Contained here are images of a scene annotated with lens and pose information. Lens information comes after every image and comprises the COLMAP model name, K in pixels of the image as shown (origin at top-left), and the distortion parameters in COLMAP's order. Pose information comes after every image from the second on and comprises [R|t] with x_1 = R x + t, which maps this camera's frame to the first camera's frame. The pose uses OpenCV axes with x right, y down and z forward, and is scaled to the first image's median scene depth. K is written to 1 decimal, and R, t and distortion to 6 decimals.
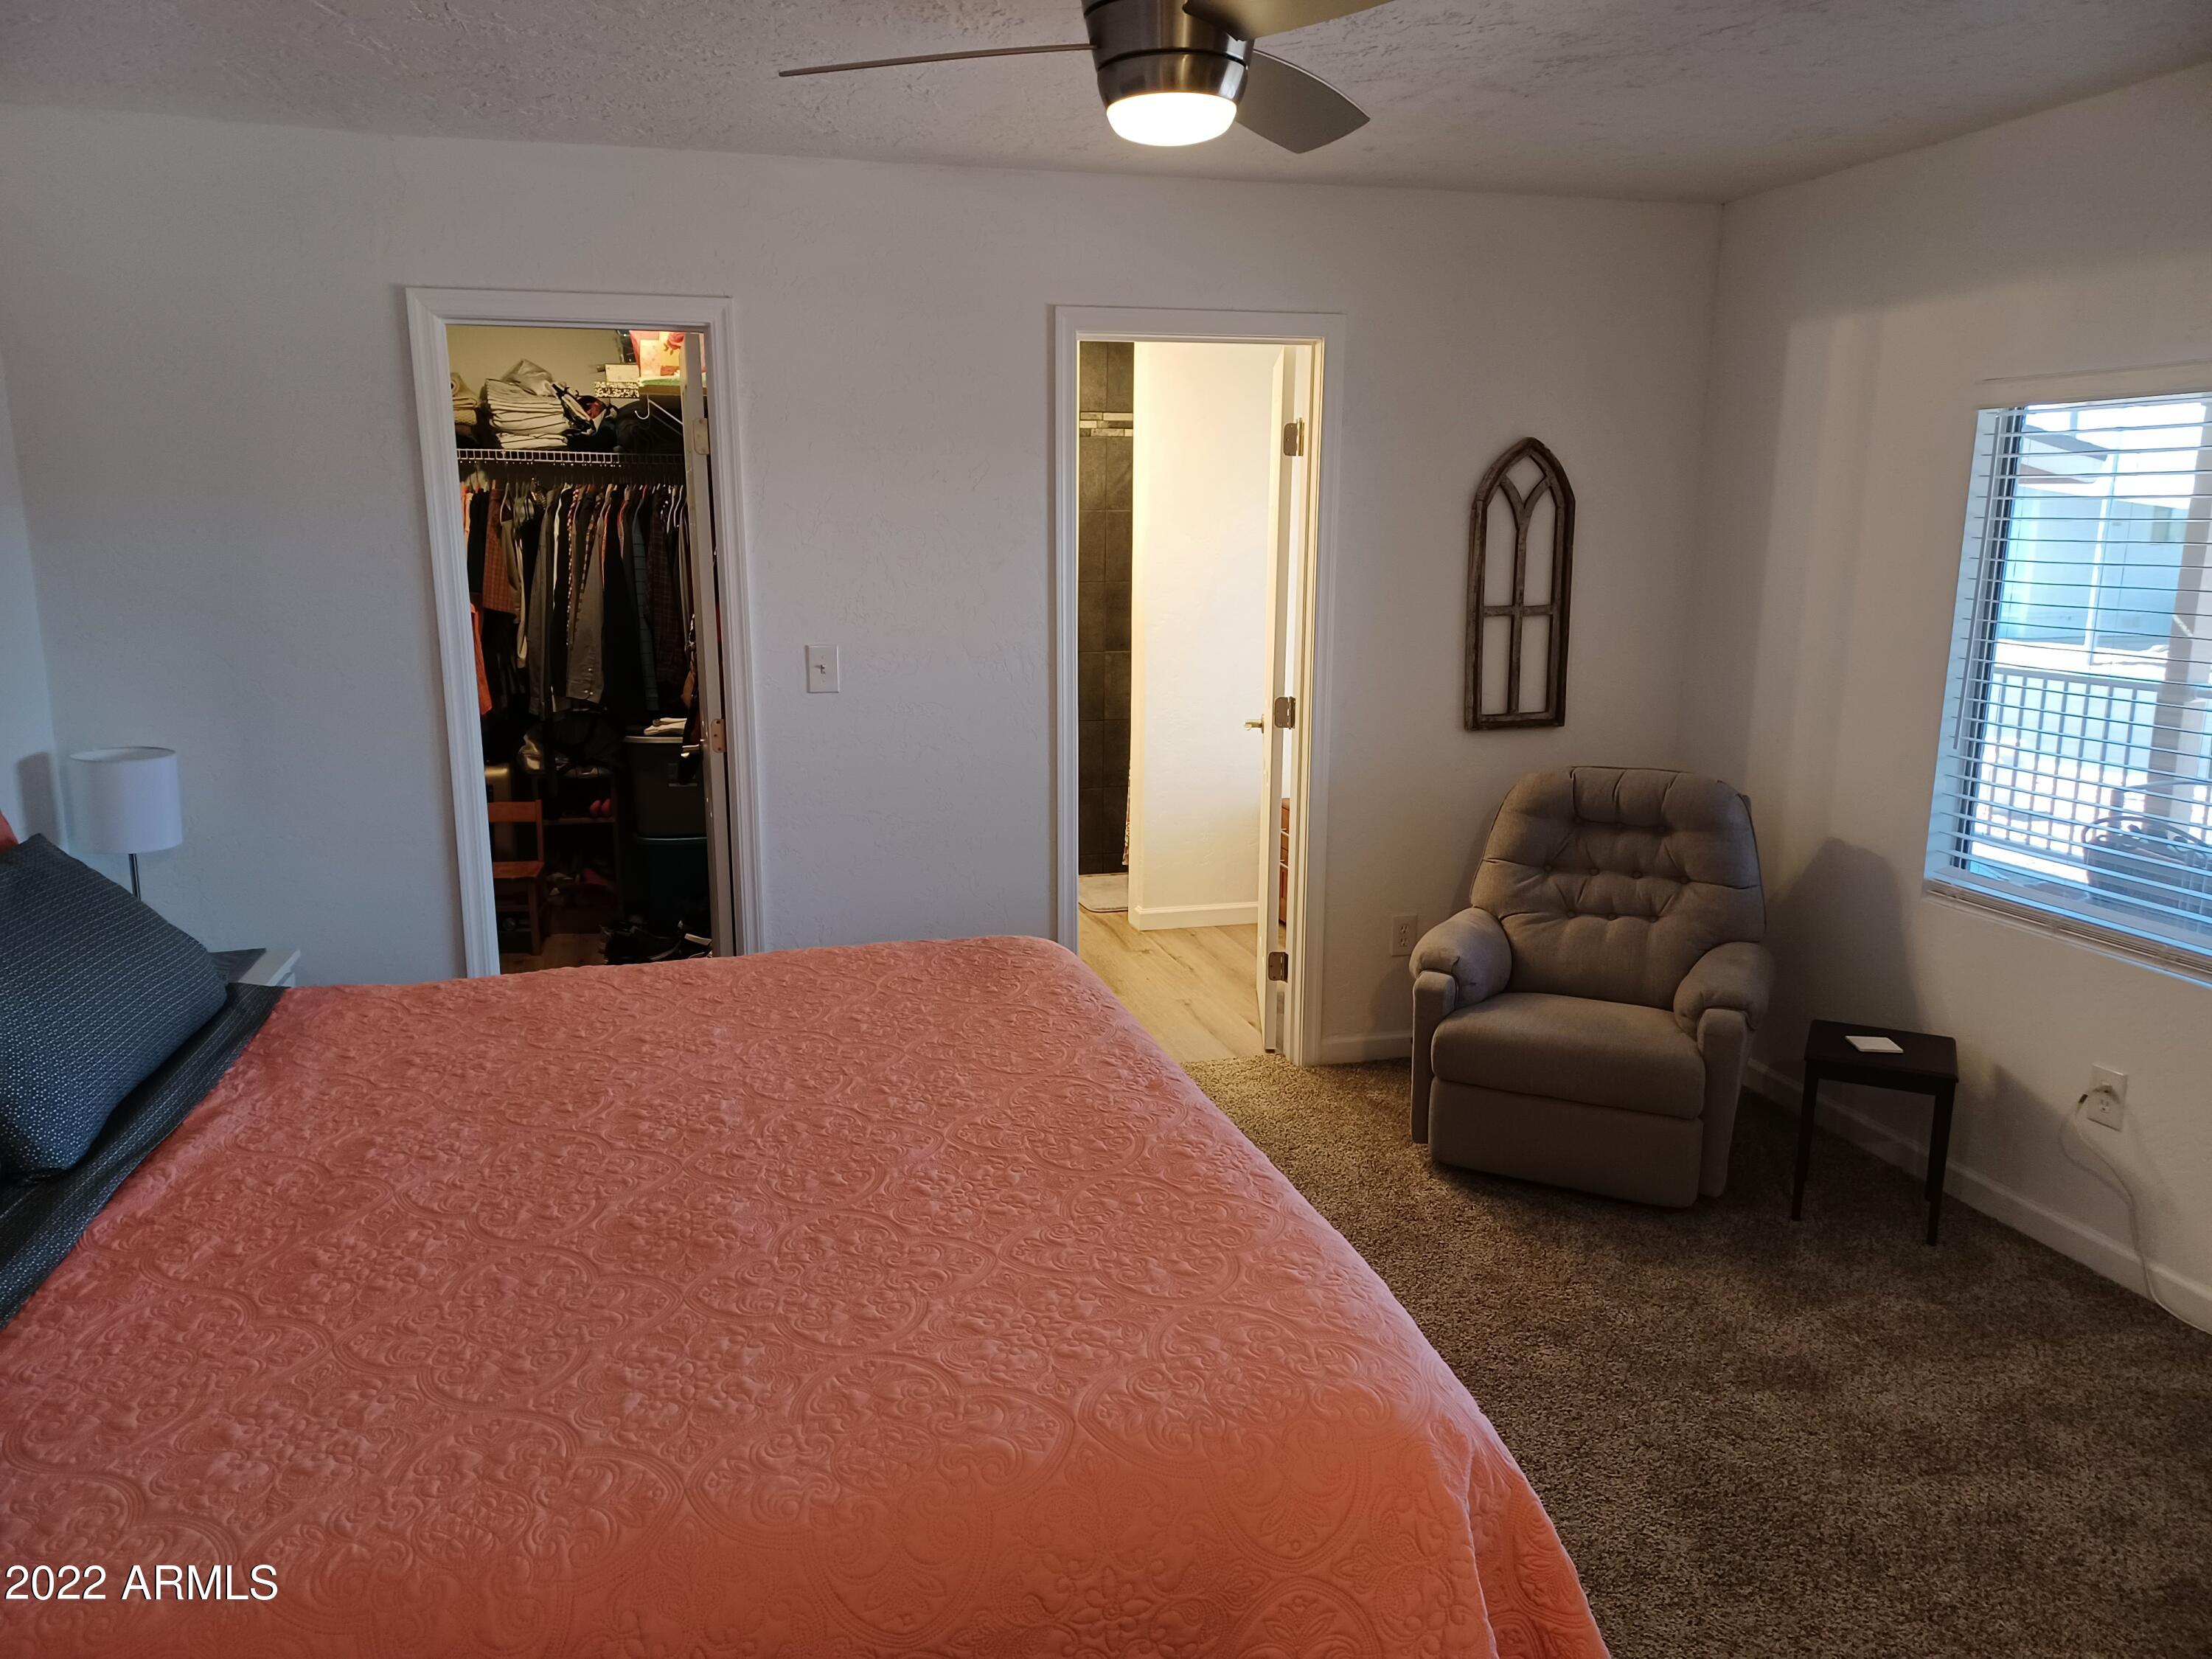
lens RADIAL K [[1602.5, 0, 1087.9], [0, 1602.5, 835.7], [0, 0, 1]] dist [0.060834, -0.031427]
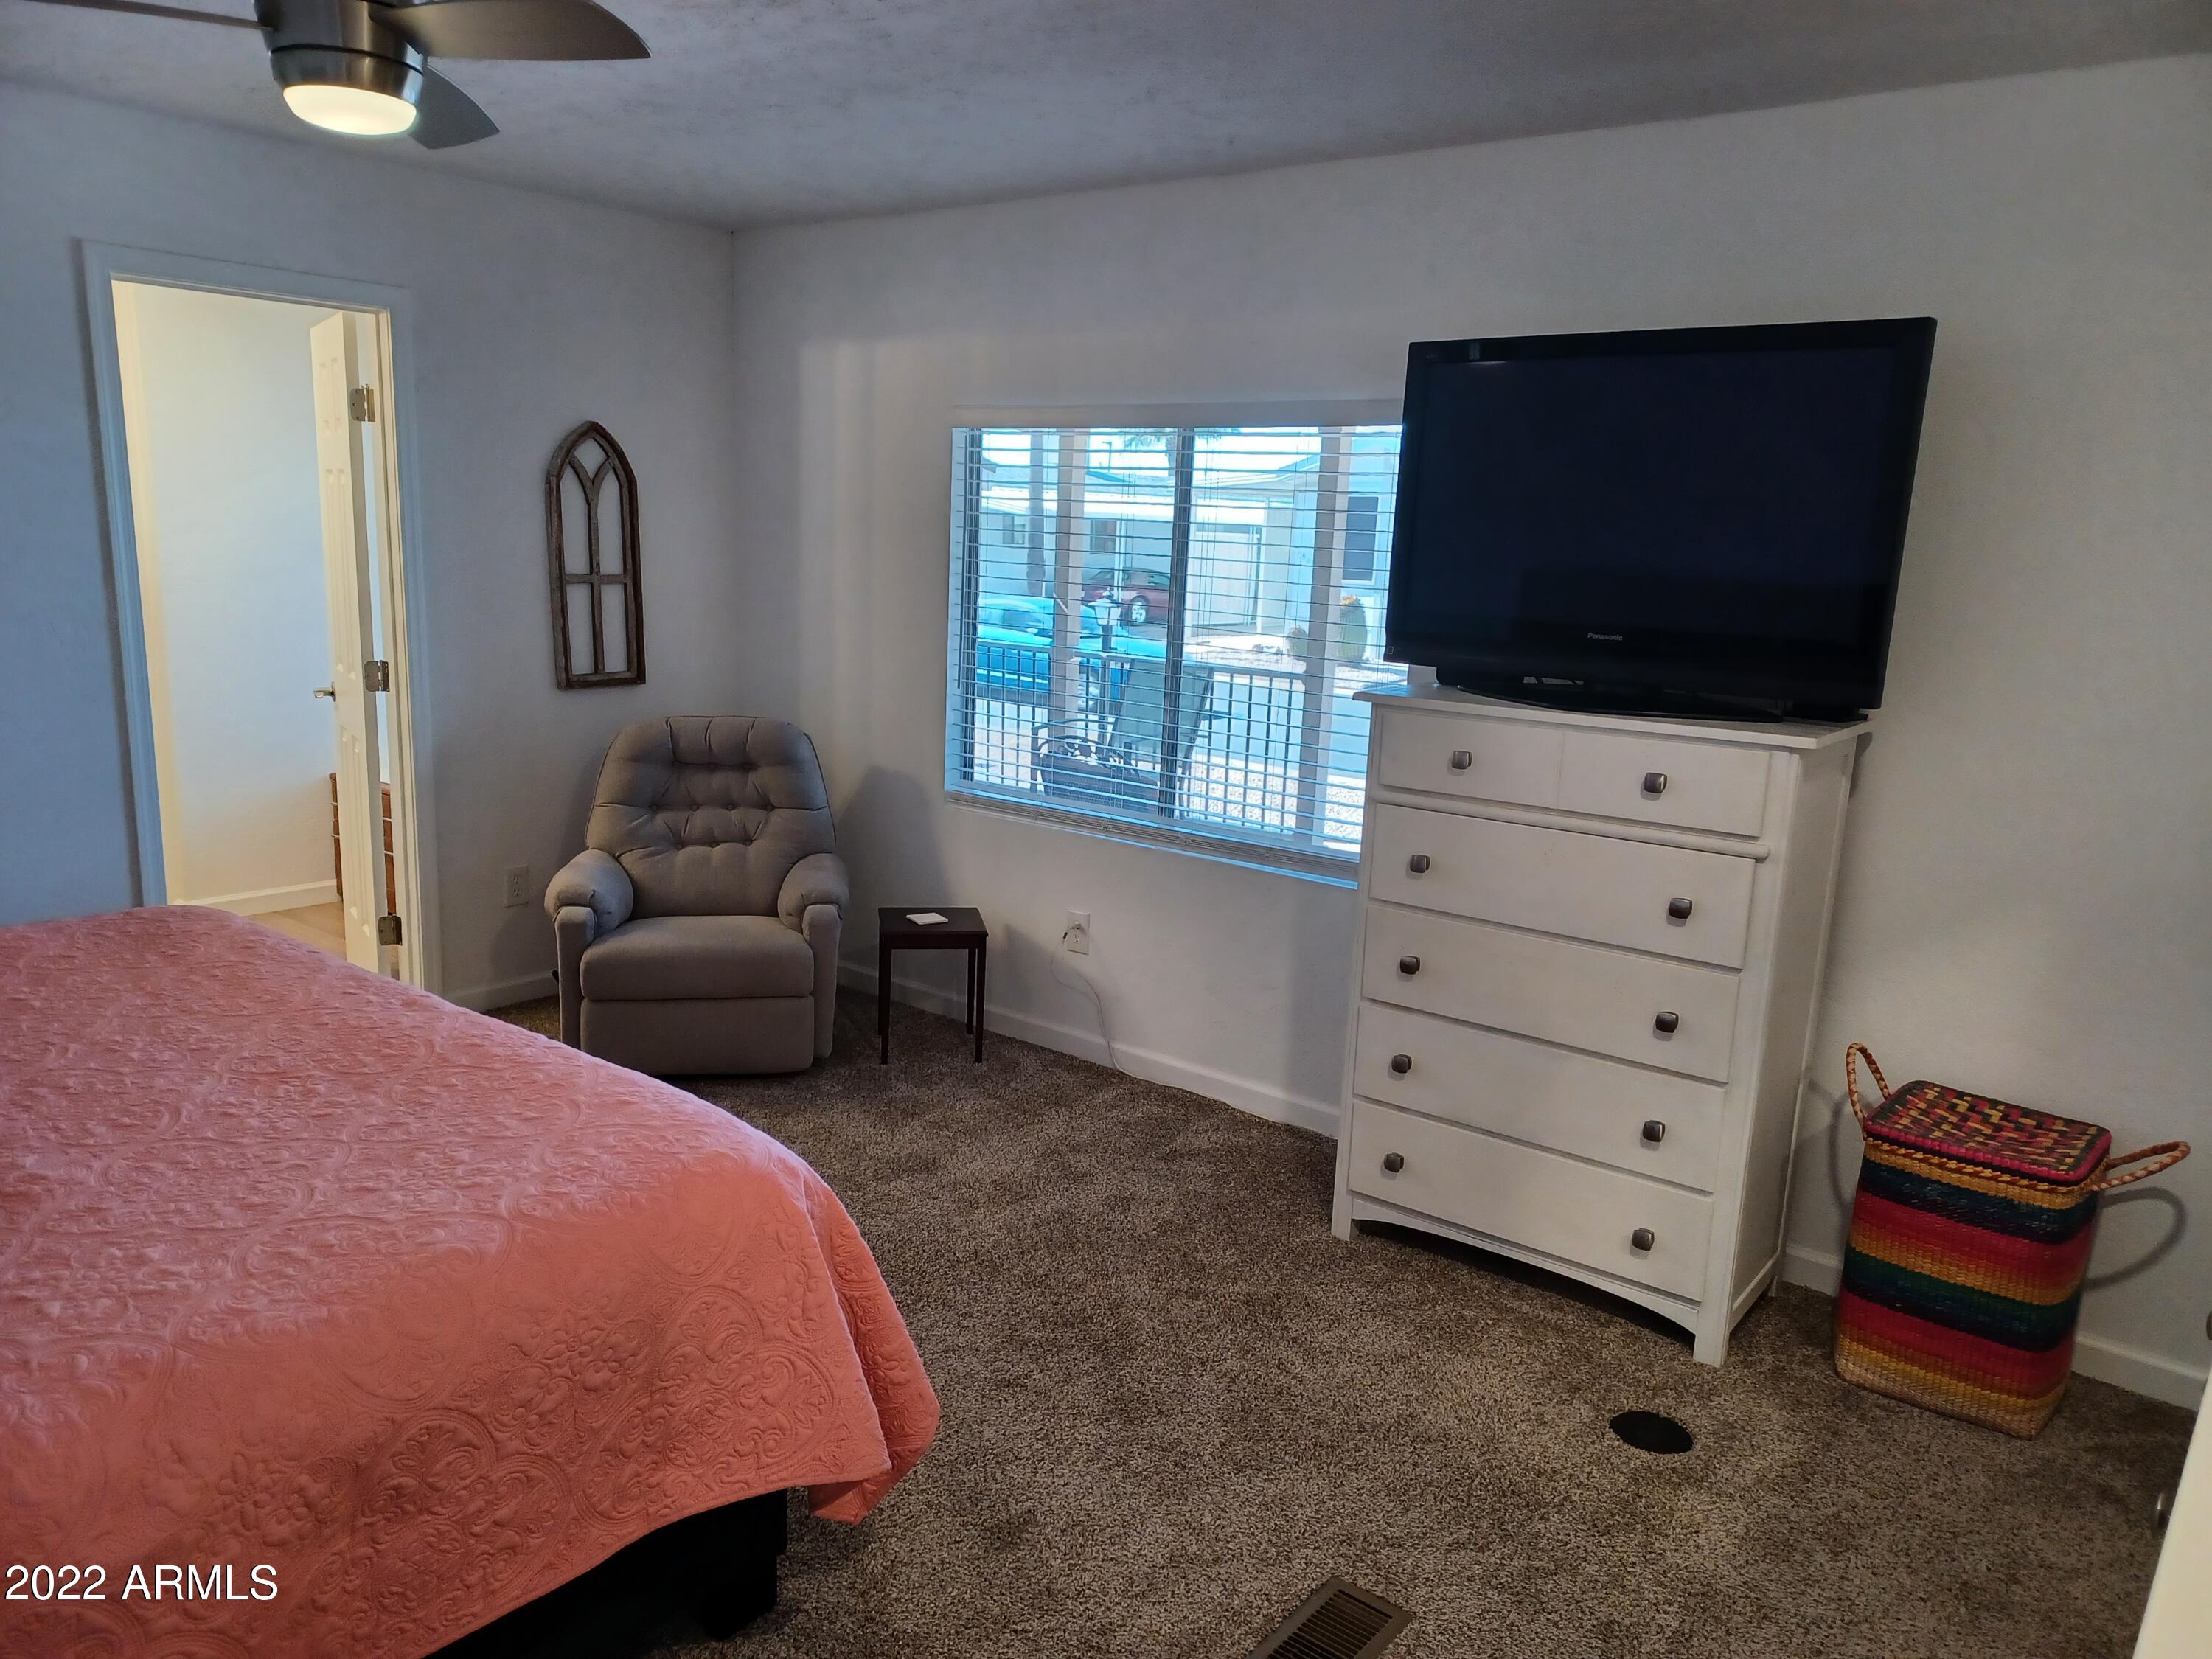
lens RADIAL K [[1602.5, 0, 1106.3], [0, 1602.5, 837.3], [0, 0, 1]] dist [0.060834, -0.031427]
pose [[0.803075, -0.088156, 0.589321, -0.146761], [0.081591, 0.995949, 0.037798, 0.027881], [-0.590265, 0.017729, 0.807014, -0.112249]]
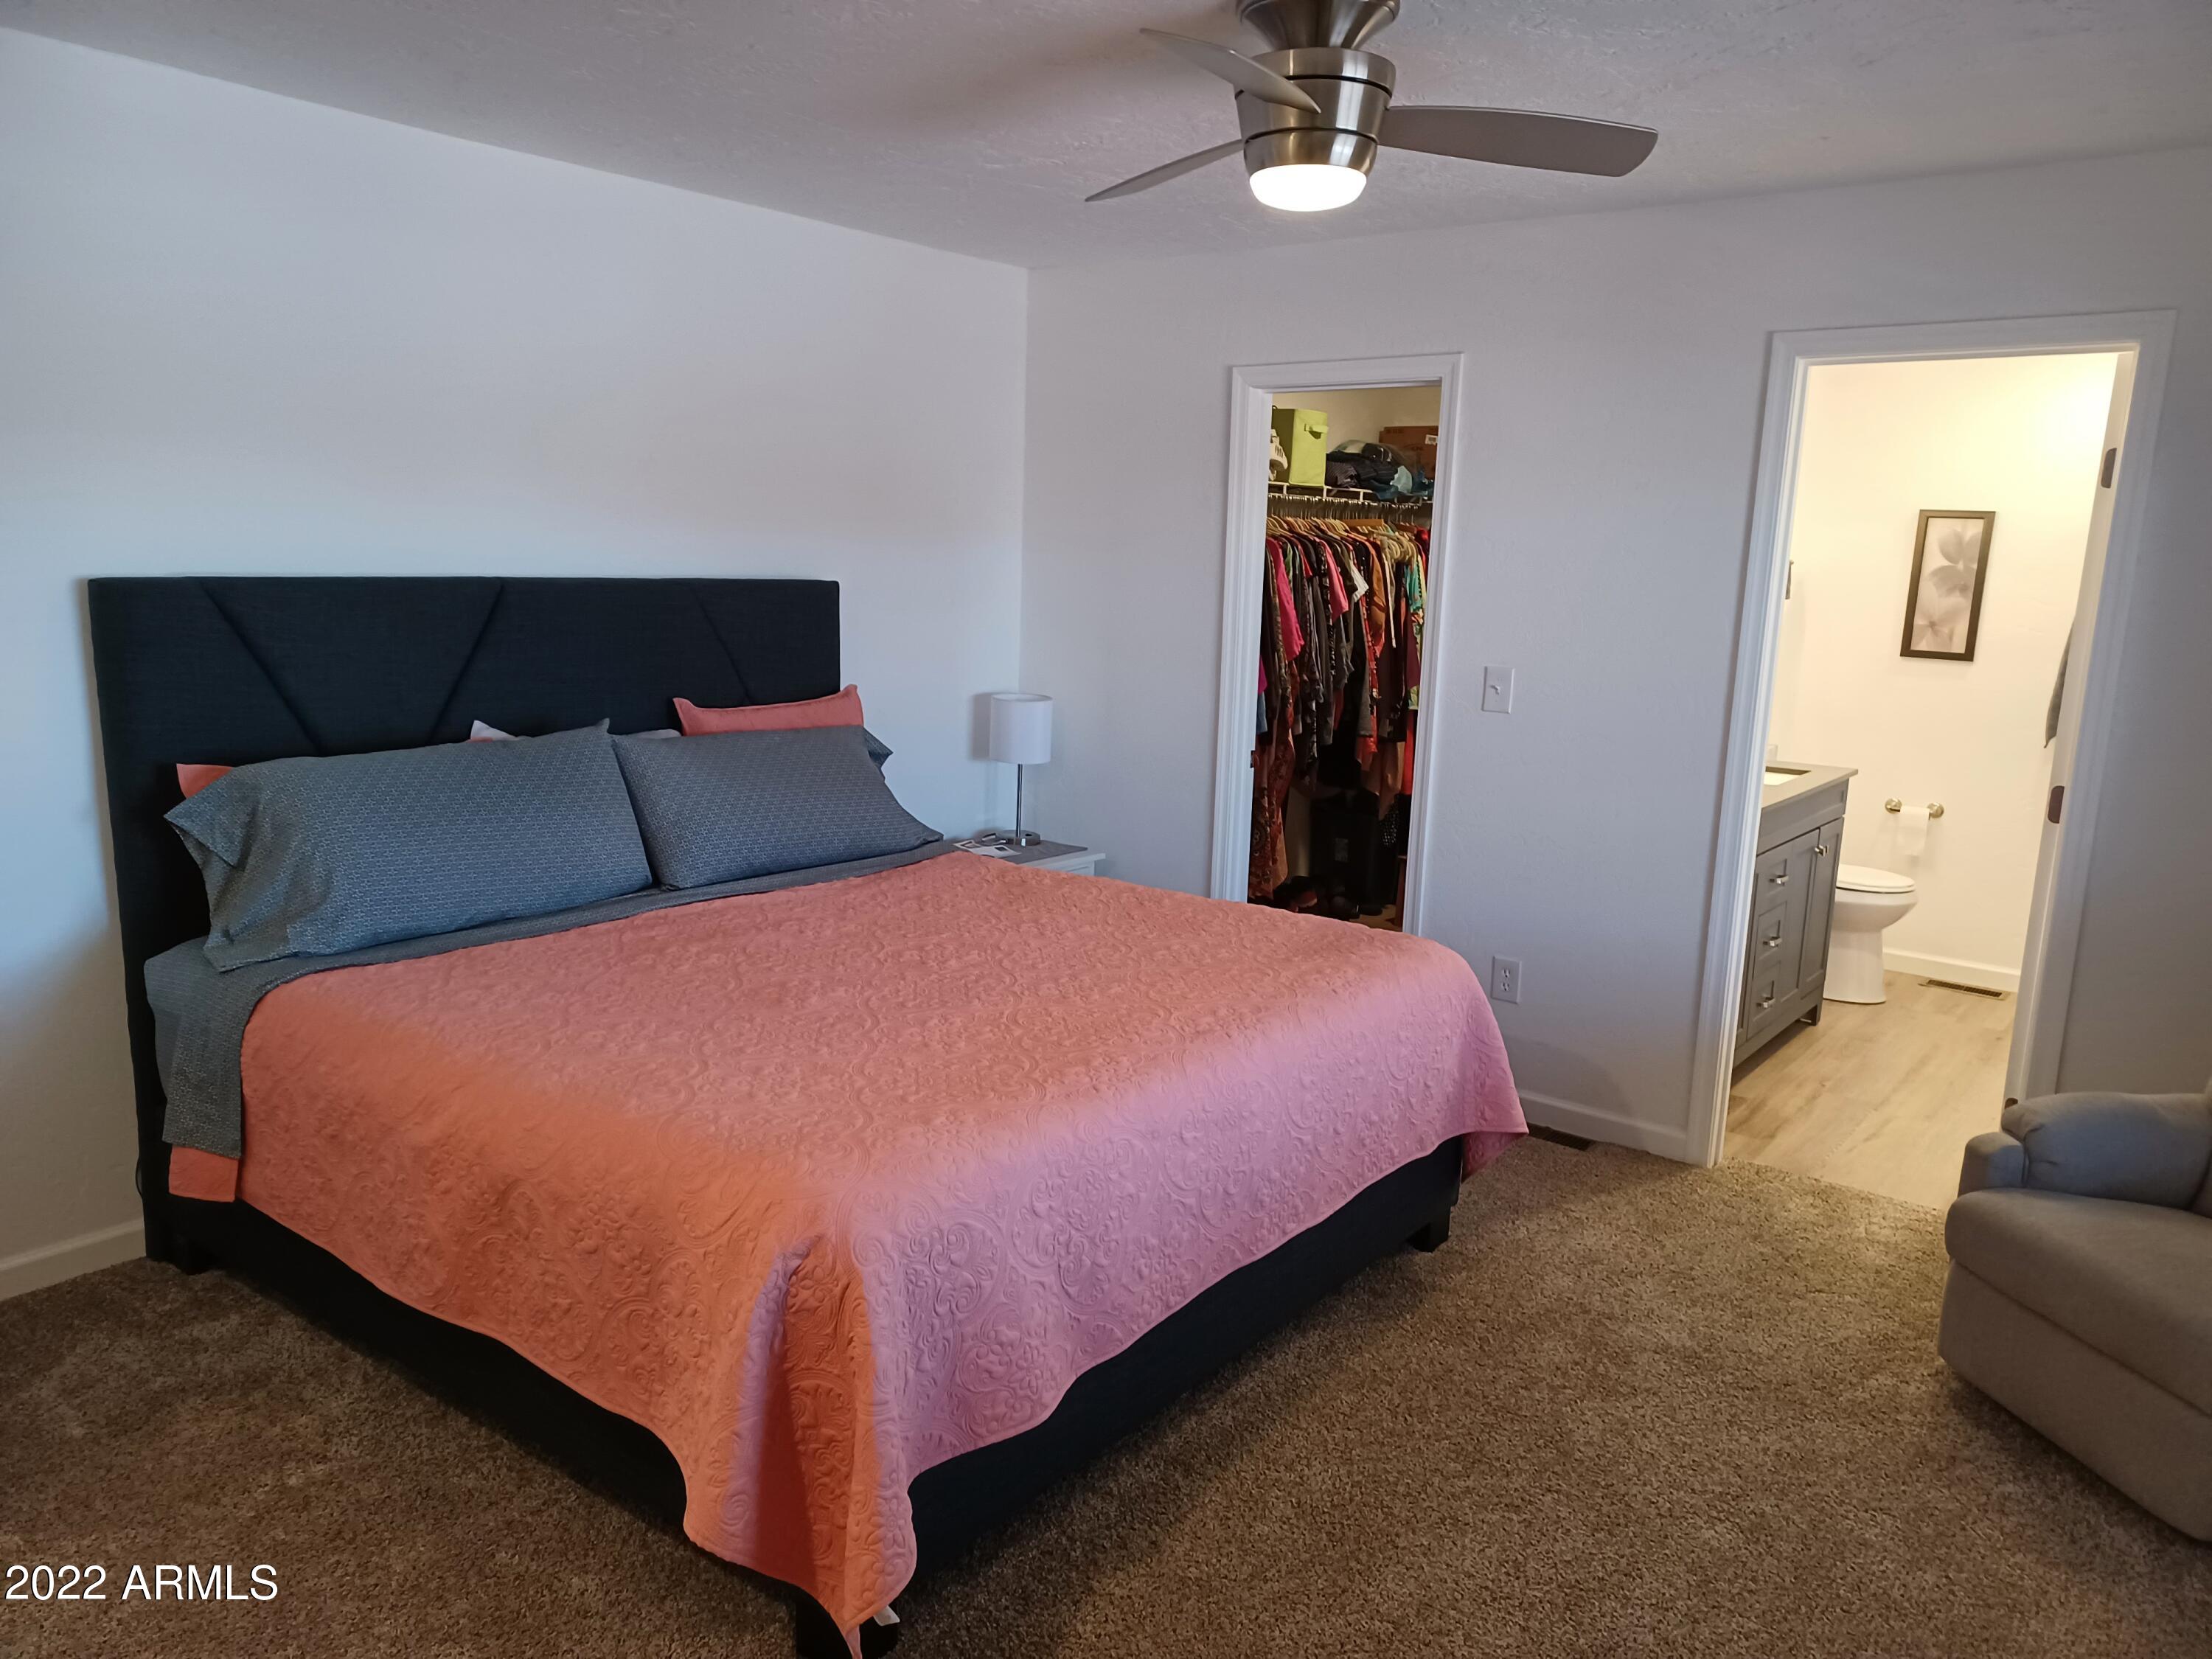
lens RADIAL K [[1602.5, 0, 1093.9], [0, 1602.5, 835.9], [0, 0, 1]] dist [0.060834, -0.031427]
pose [[0.608635, 0.163920, -0.776334, 0.581490], [-0.189896, 0.980086, 0.058066, -0.021786], [0.770392, 0.112081, 0.627642, 0.142654]]
